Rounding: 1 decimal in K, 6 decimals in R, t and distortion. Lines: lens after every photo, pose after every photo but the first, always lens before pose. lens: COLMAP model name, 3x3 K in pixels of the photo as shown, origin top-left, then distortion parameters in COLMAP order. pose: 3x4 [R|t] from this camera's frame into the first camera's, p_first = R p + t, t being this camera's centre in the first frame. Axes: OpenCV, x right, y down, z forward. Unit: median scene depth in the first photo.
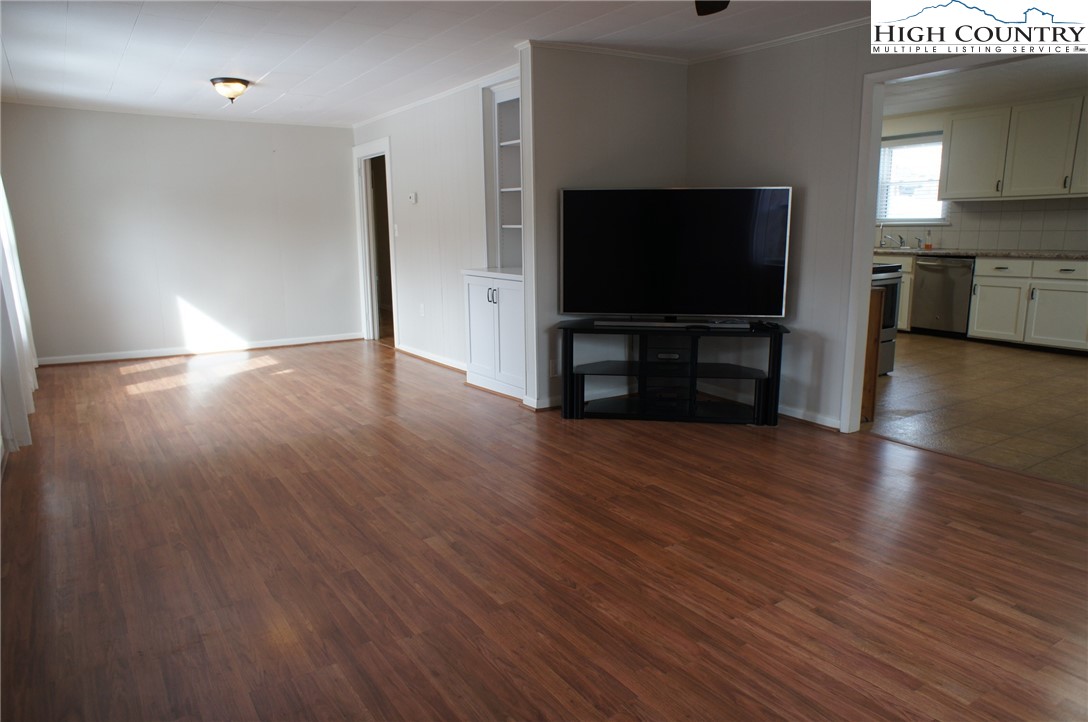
lens RADIAL K [[737.0, 0, 540.7], [0, 737.0, 369.0], [0, 0, 1]] dist [-0.064955, 0.089824]
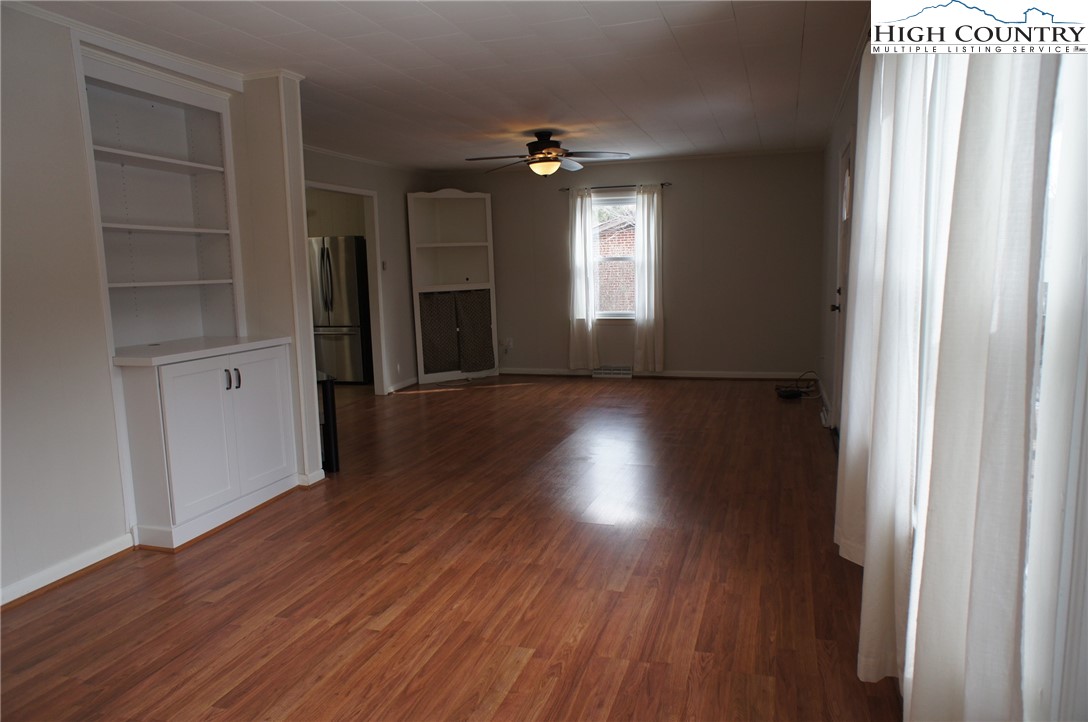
lens RADIAL K [[737.0, 0, 540.7], [0, 737.0, 369.0], [0, 0, 1]] dist [-0.064955, 0.089824]
pose [[-0.646688, -0.072576, 0.759294, -0.872918], [0.165465, 0.958410, 0.232535, -0.246983], [-0.744591, 0.276014, -0.607783, 1.337997]]
